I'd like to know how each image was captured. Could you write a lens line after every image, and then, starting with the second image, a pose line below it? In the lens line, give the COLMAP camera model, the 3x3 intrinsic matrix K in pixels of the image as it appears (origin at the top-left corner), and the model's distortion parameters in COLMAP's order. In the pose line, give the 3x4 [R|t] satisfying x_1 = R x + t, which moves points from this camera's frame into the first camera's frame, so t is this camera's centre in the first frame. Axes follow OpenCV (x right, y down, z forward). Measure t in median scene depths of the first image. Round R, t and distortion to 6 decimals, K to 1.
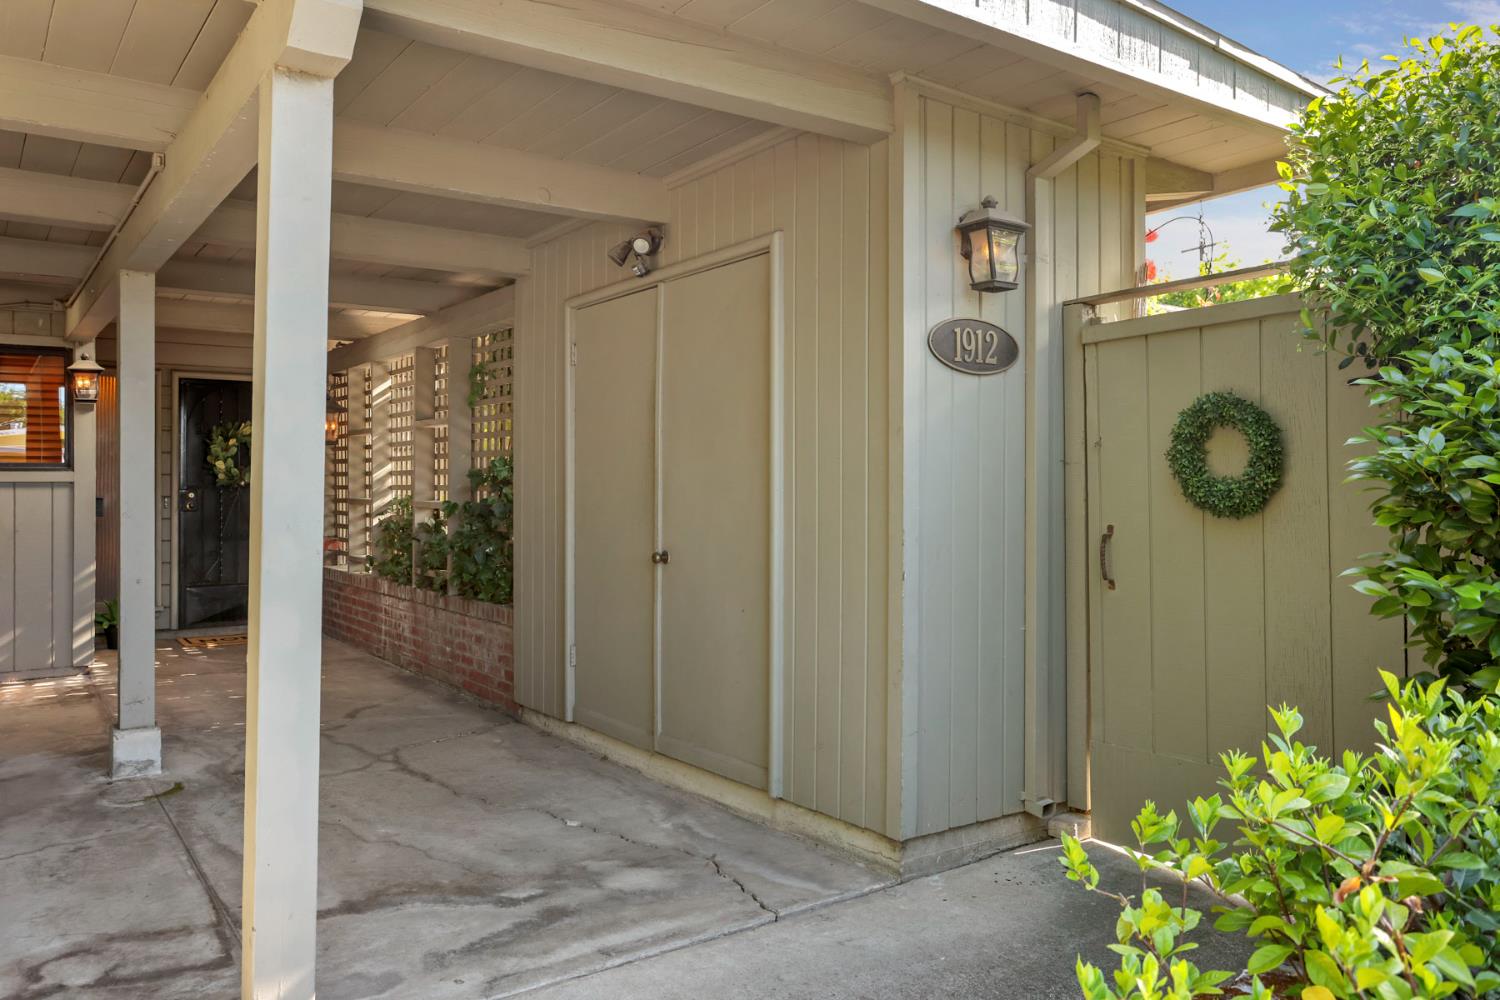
lens RADIAL K [[1132.5, 0, 748.6], [0, 1132.5, 491.4], [0, 0, 1]] dist [-0.002703, -0.001078]
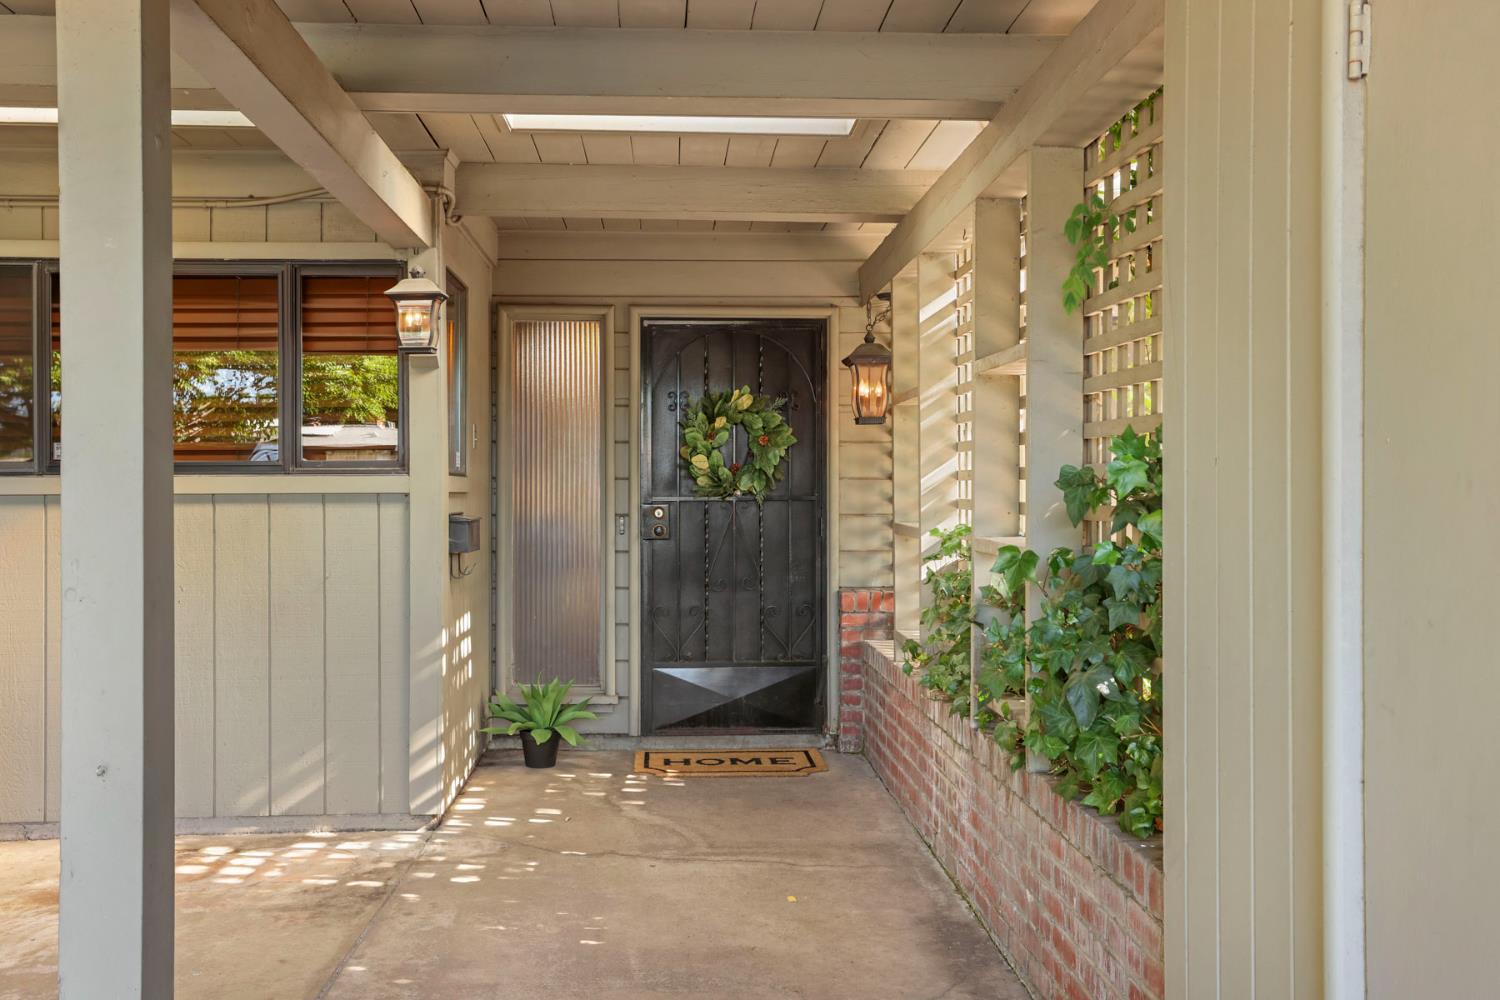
lens RADIAL K [[1397.6, 0, 719.3], [0, 1397.6, 476.8], [0, 0, 1]] dist [0.004283, 0.000000]
pose [[0.837216, -0.002025, -0.546869, -0.074910], [-0.004805, 0.999927, -0.011059, -0.009311], [0.546851, 0.011886, 0.837145, 0.481095]]
